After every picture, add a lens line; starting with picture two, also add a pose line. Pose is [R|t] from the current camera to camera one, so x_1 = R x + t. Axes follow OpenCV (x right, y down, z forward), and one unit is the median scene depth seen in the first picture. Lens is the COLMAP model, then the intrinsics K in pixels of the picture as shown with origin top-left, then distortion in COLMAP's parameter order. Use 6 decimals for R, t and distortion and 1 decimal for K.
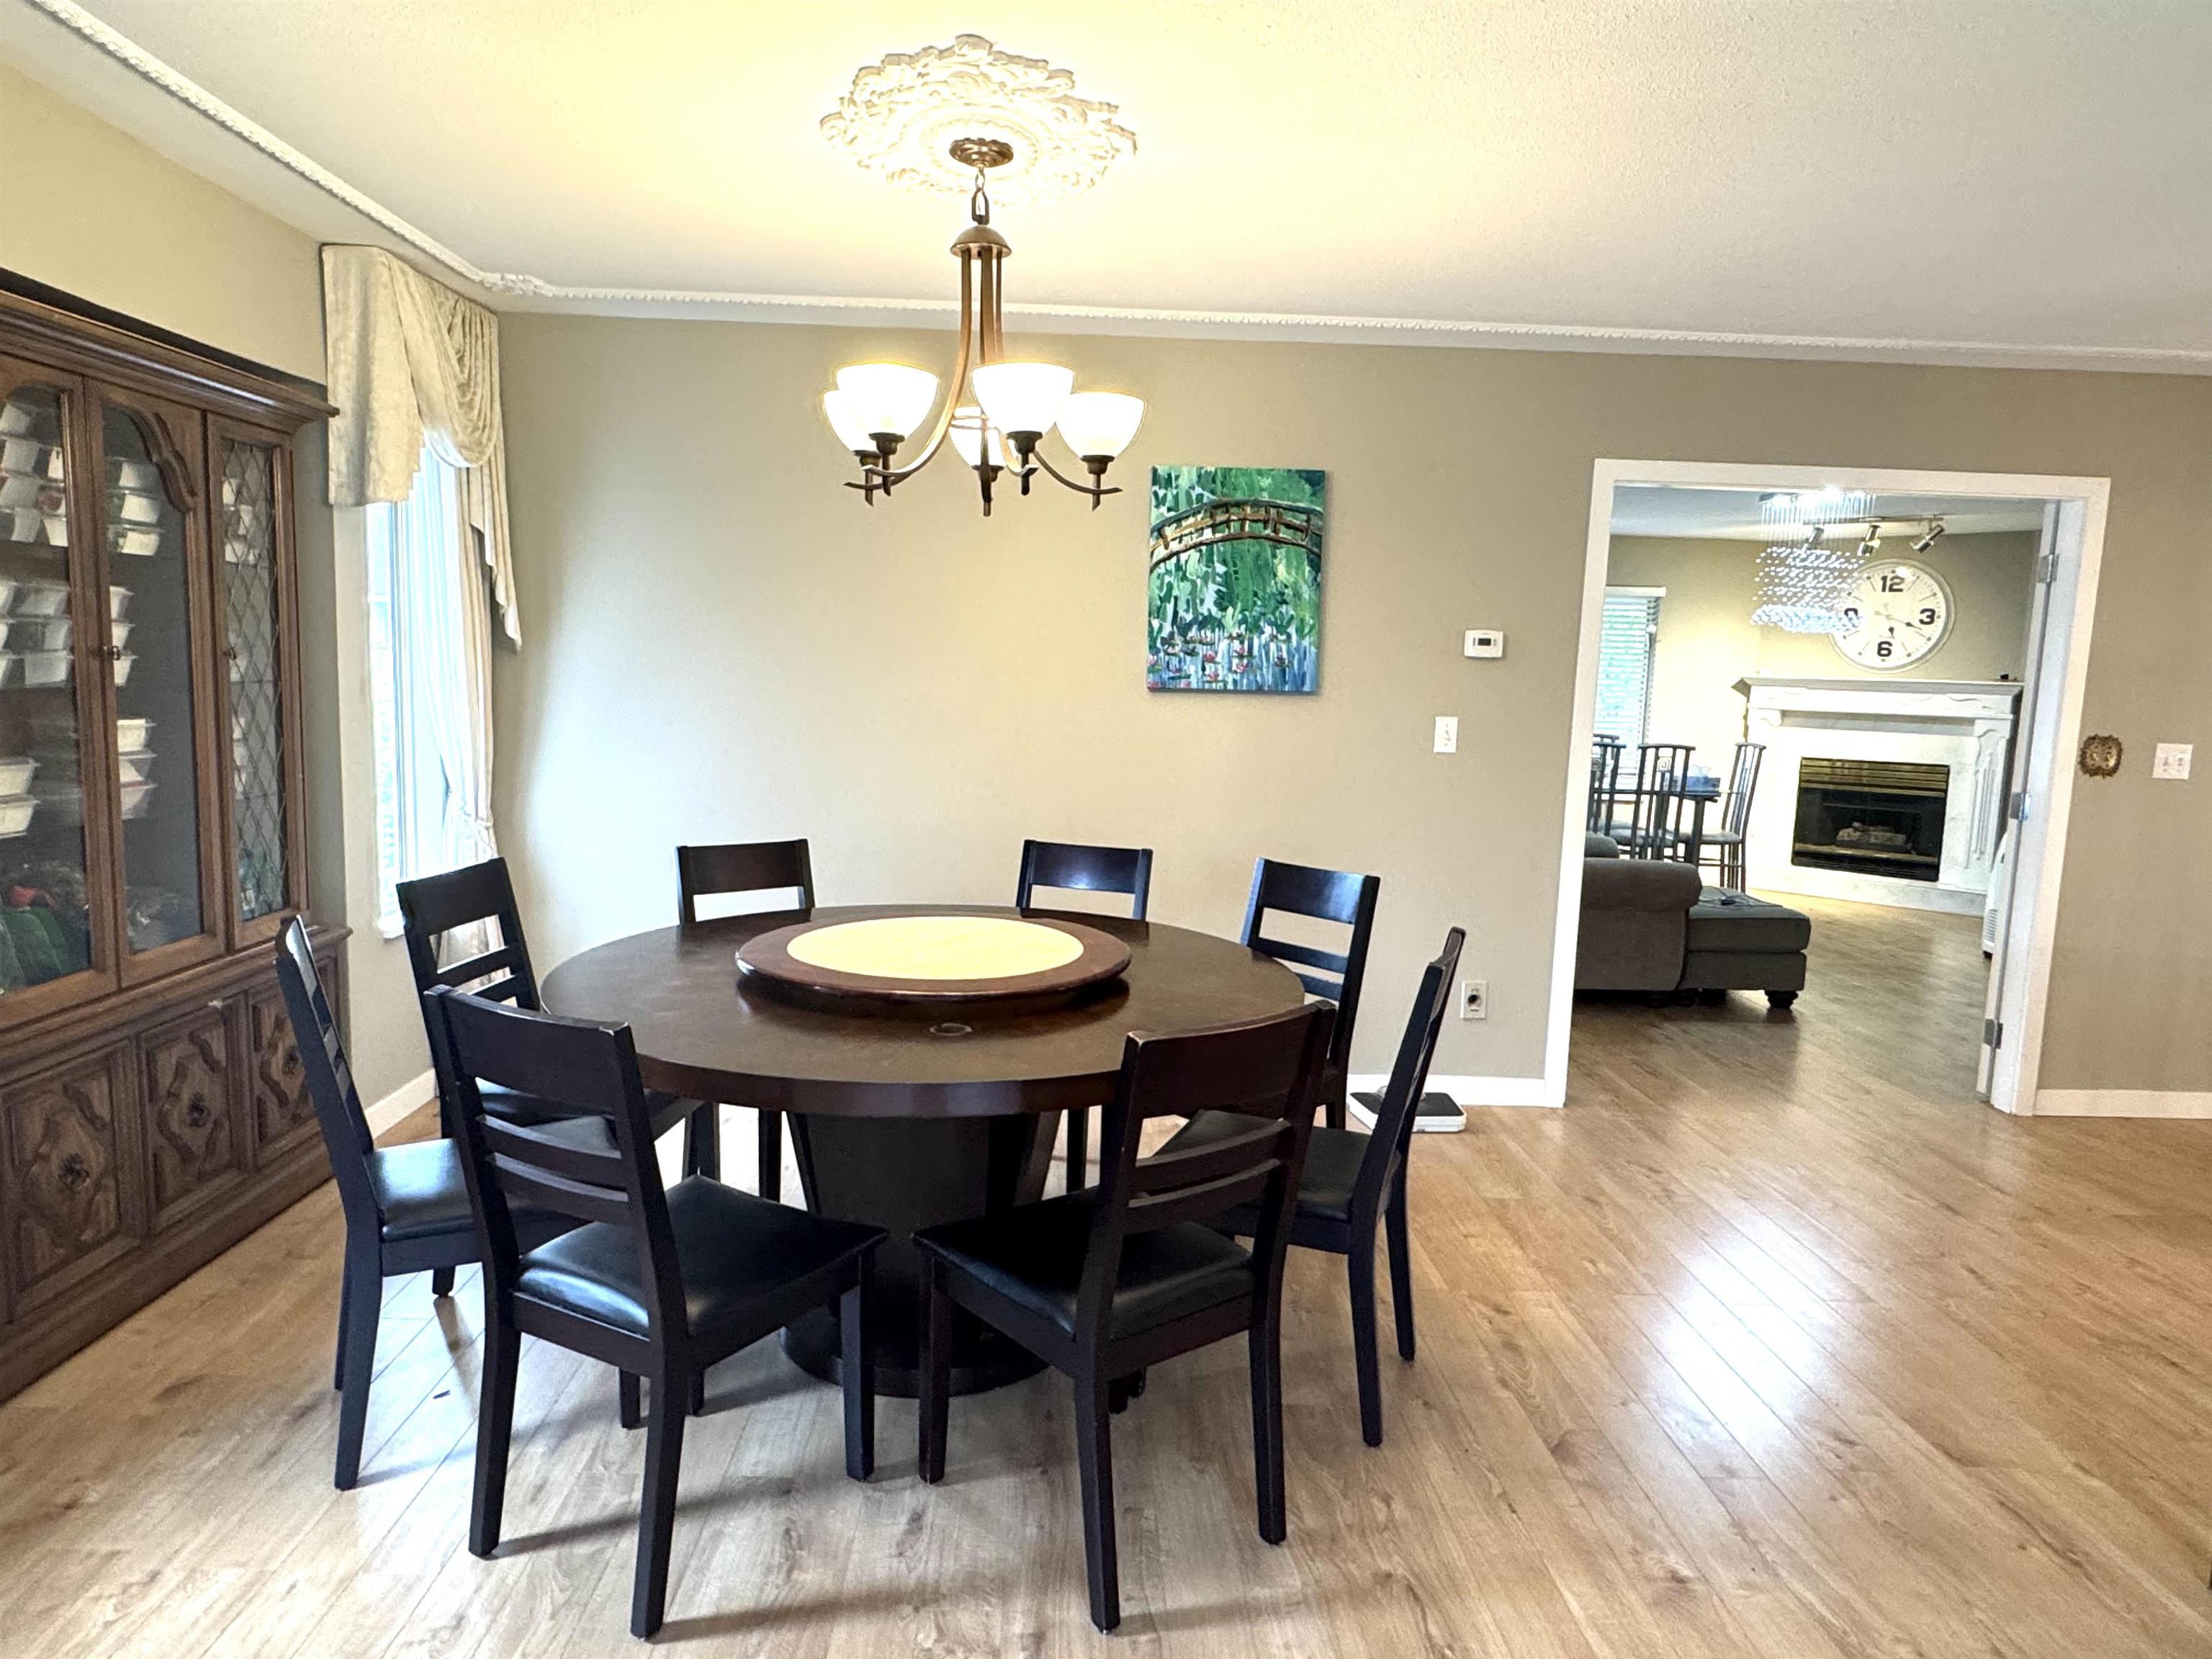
lens RADIAL K [[1337.6, 0, 1102.4], [0, 1337.6, 832.2], [0, 0, 1]] dist [-0.016802, 0.000583]
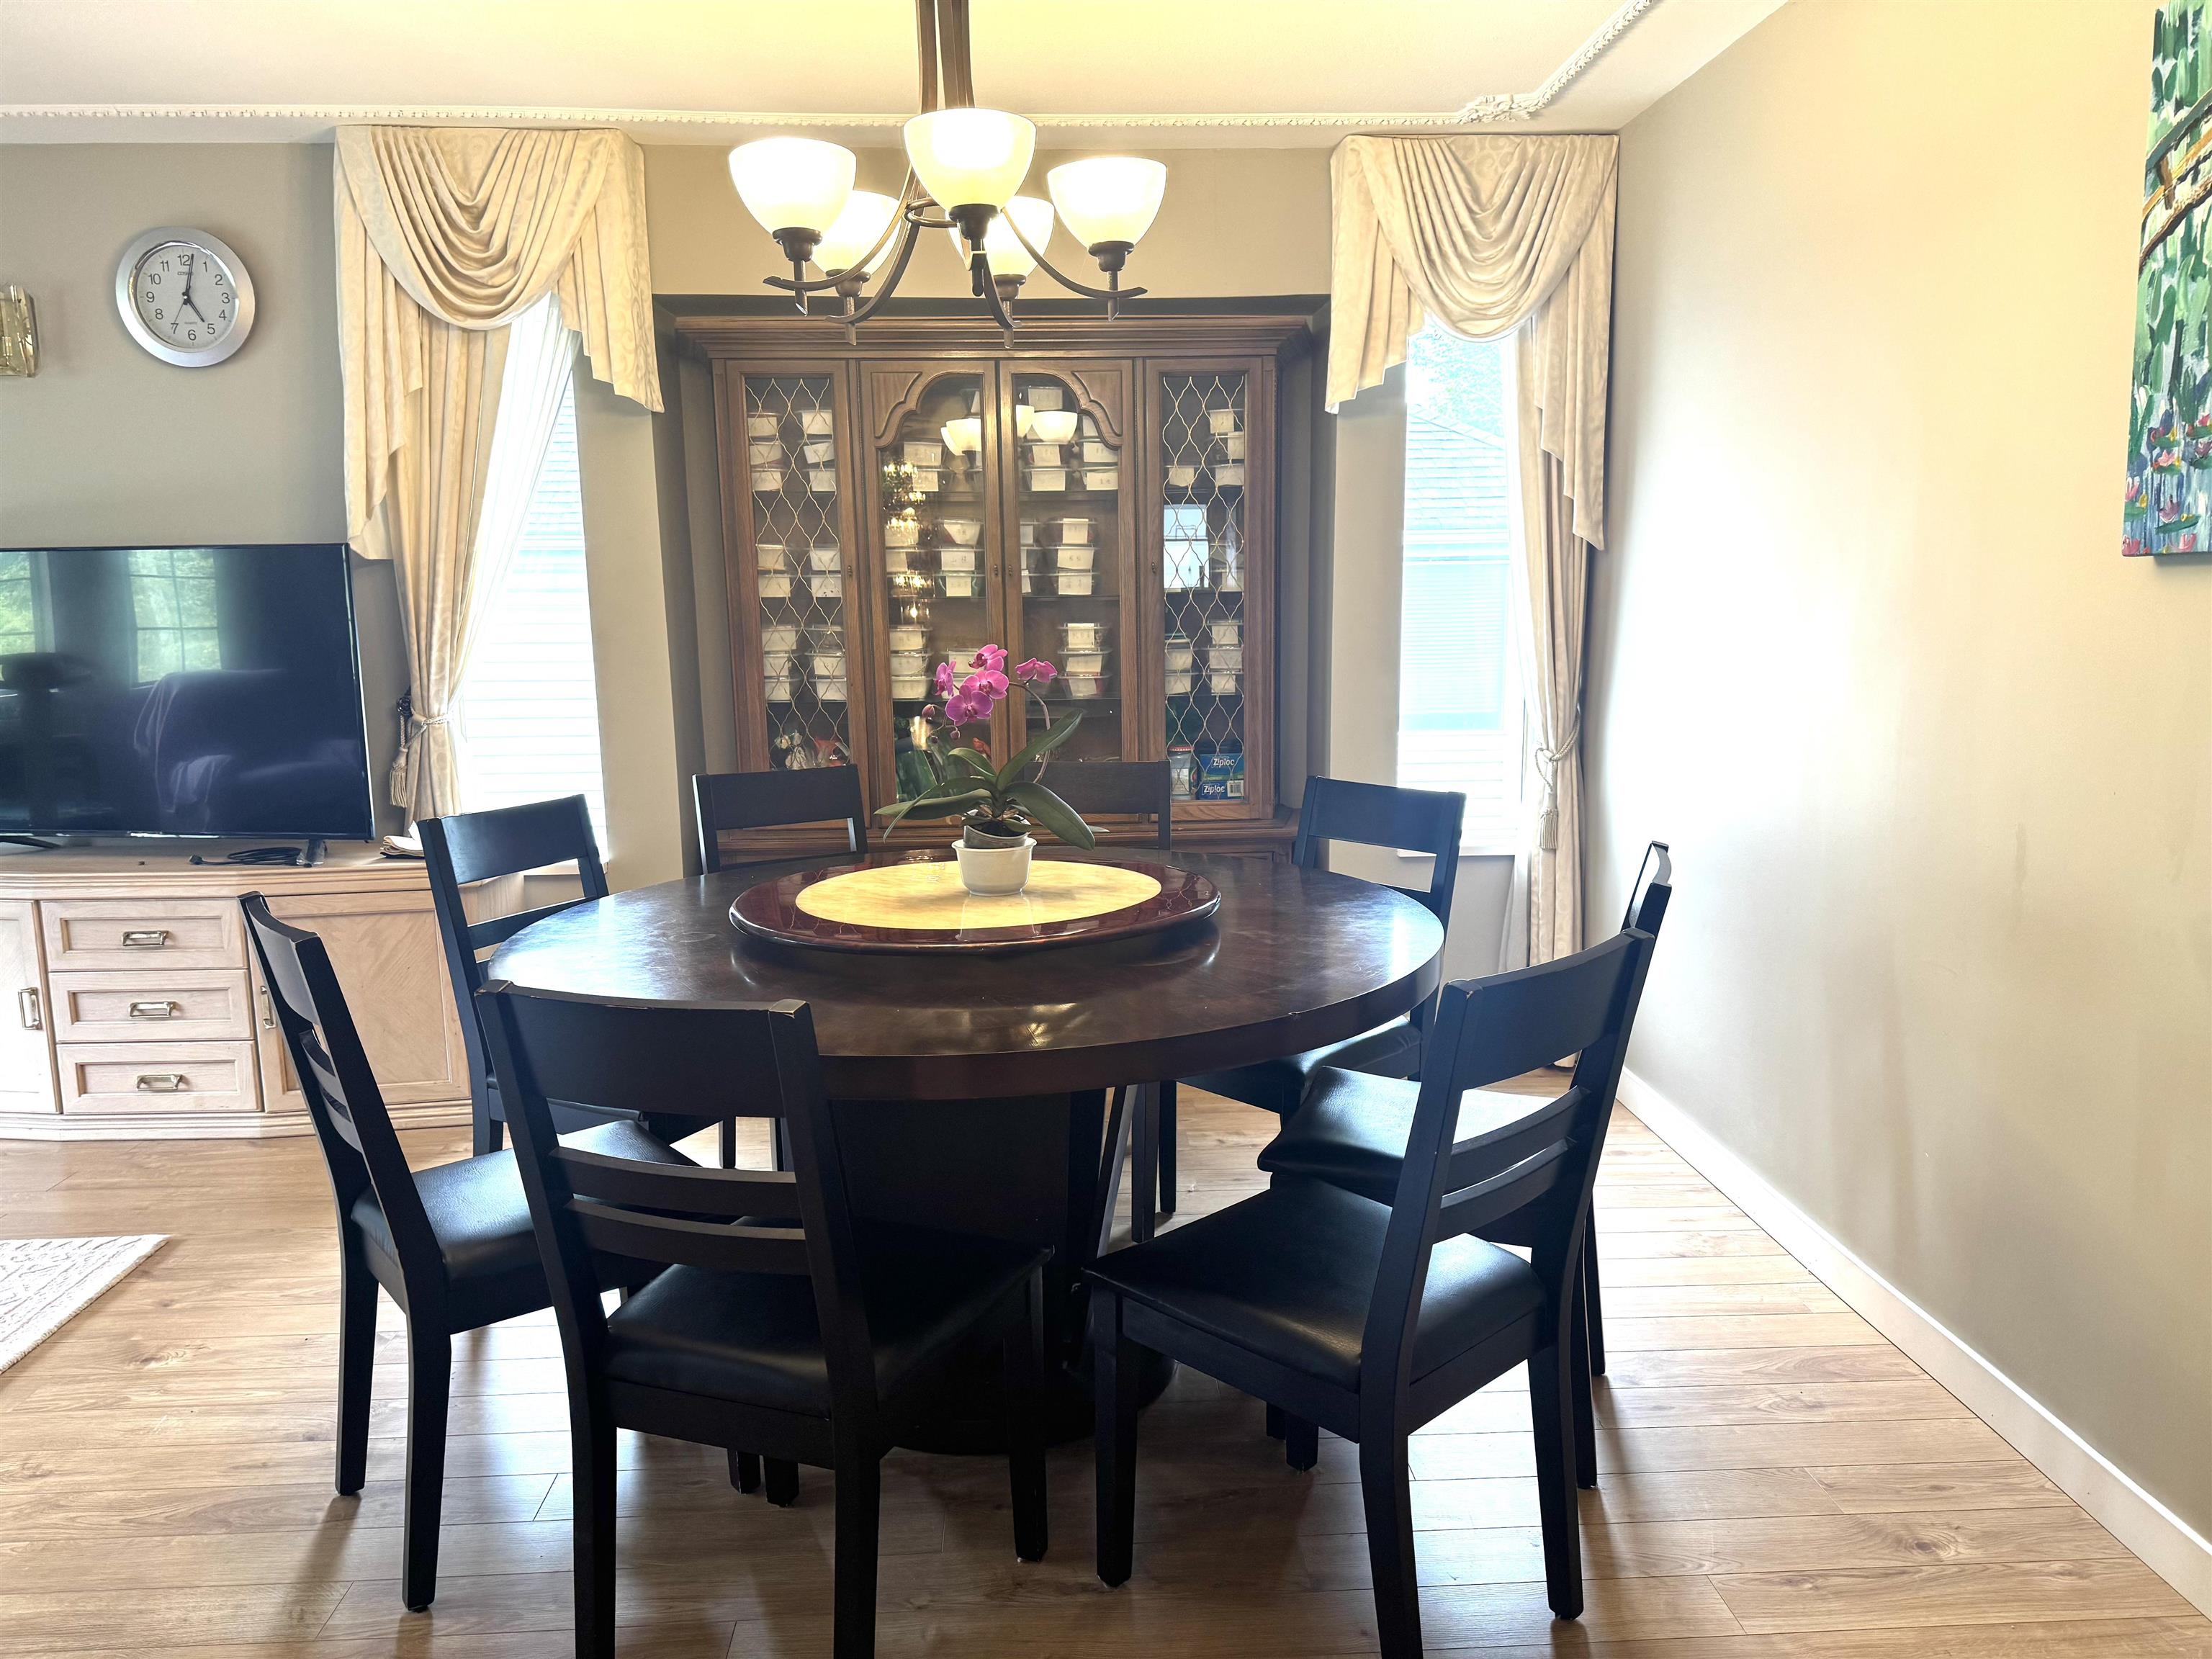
lens RADIAL K [[1567.4, 0, 1106.8], [0, 1567.4, 825.8], [0, 0, 1]] dist [0.004460, 0.000648]
pose [[0.032449, 0.119660, -0.992285, 0.530713], [-0.104988, 0.987723, 0.115677, -0.048247], [0.993944, 0.100425, 0.044614, 0.677065]]
